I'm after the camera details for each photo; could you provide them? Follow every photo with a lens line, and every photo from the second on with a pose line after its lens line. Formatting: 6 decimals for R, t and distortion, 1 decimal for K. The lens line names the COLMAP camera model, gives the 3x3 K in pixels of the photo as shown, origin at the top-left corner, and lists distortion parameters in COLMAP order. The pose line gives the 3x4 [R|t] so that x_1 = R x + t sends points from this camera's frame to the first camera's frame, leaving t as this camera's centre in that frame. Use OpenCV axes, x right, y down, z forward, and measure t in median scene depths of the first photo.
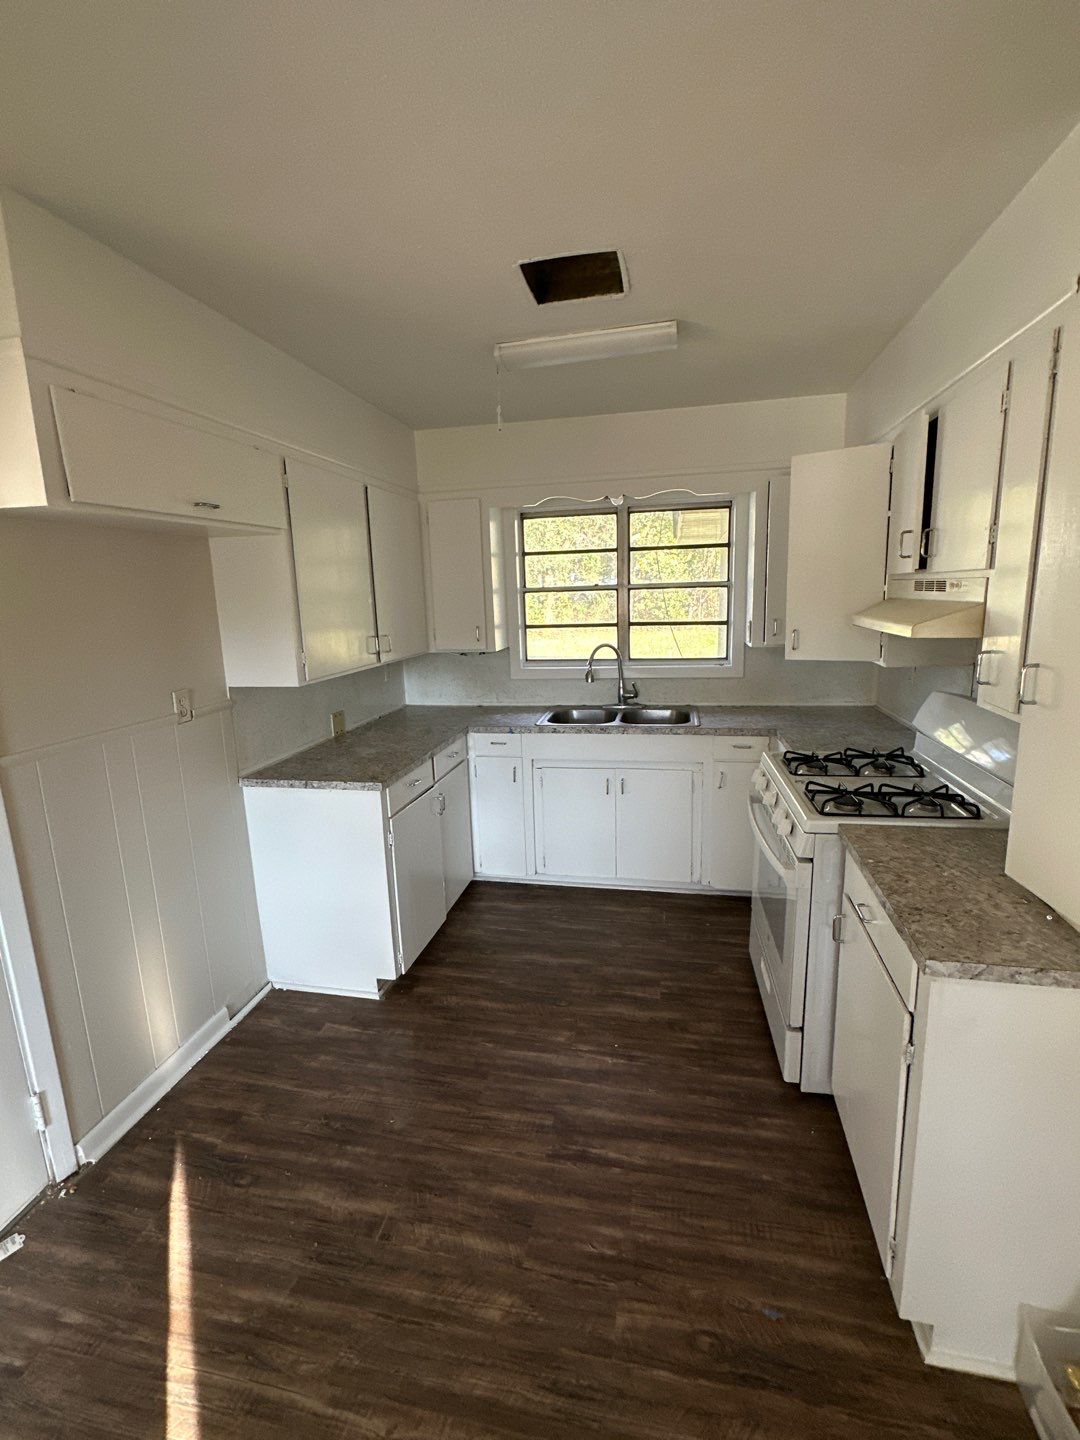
lens RADIAL K [[640.7, 0, 540.0], [0, 640.7, 720.0], [0, 0, 1]] dist [-0.001050, 0.000244]
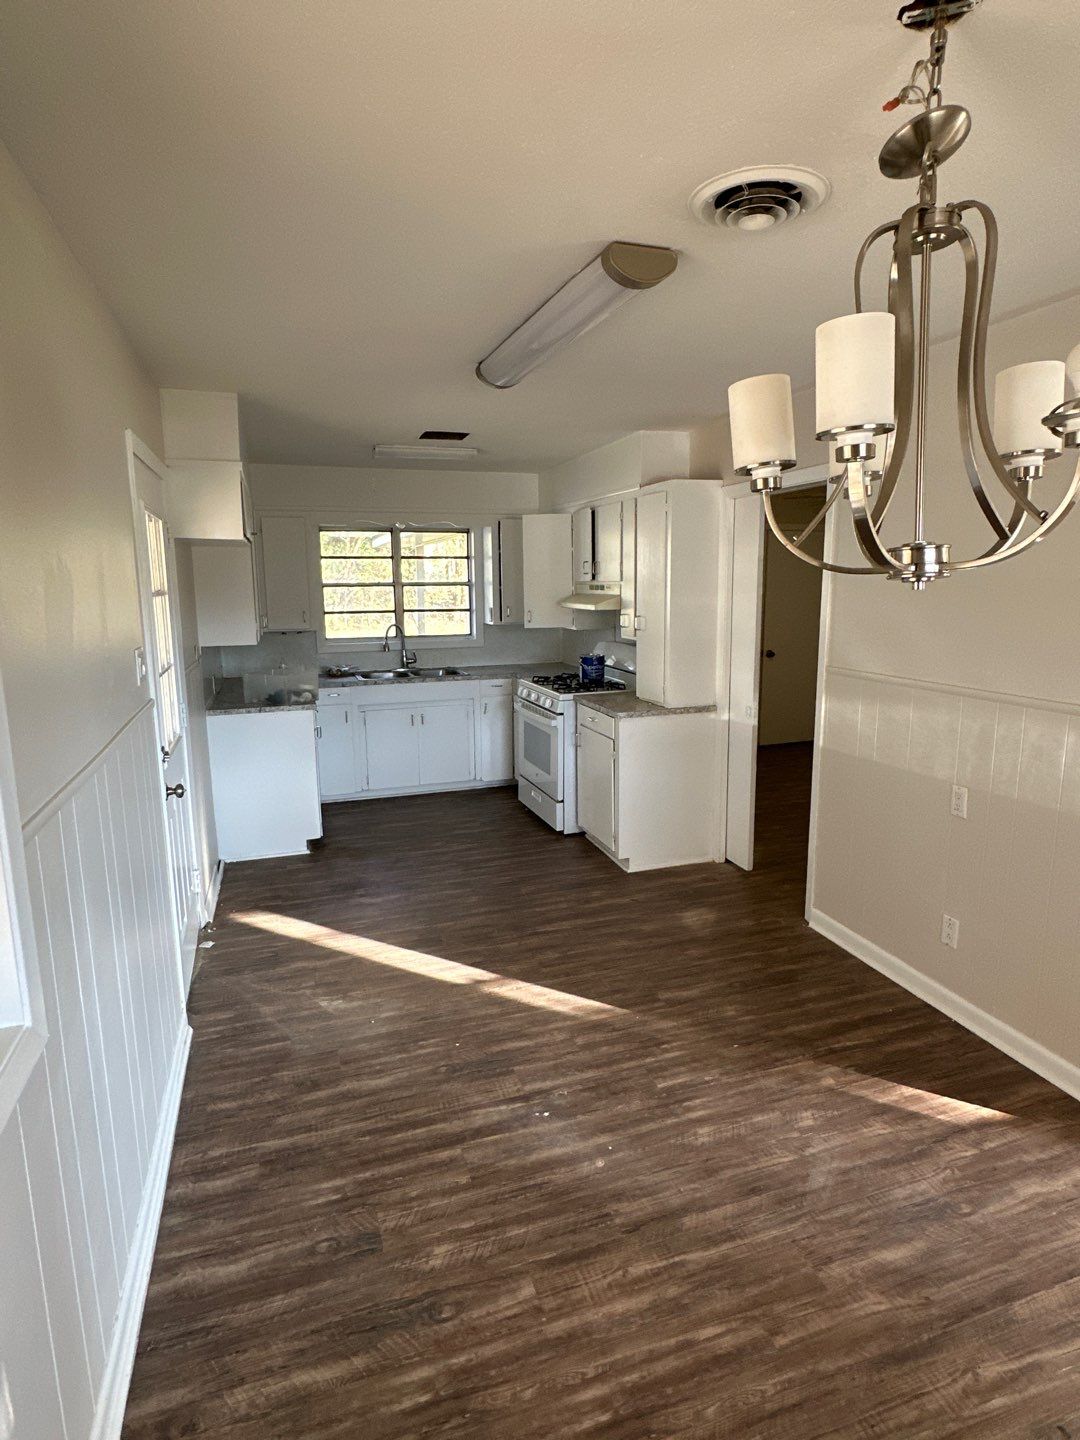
lens RADIAL K [[775.3, 0, 540.0], [0, 775.3, 720.0], [0, 0, 1]] dist [-0.000194, 0.000034]
pose [[0.865447, -0.065123, 0.496750, -0.589498], [0.080745, 0.996685, -0.010011, 0.163739], [-0.494451, 0.048774, 0.867836, -0.764540]]
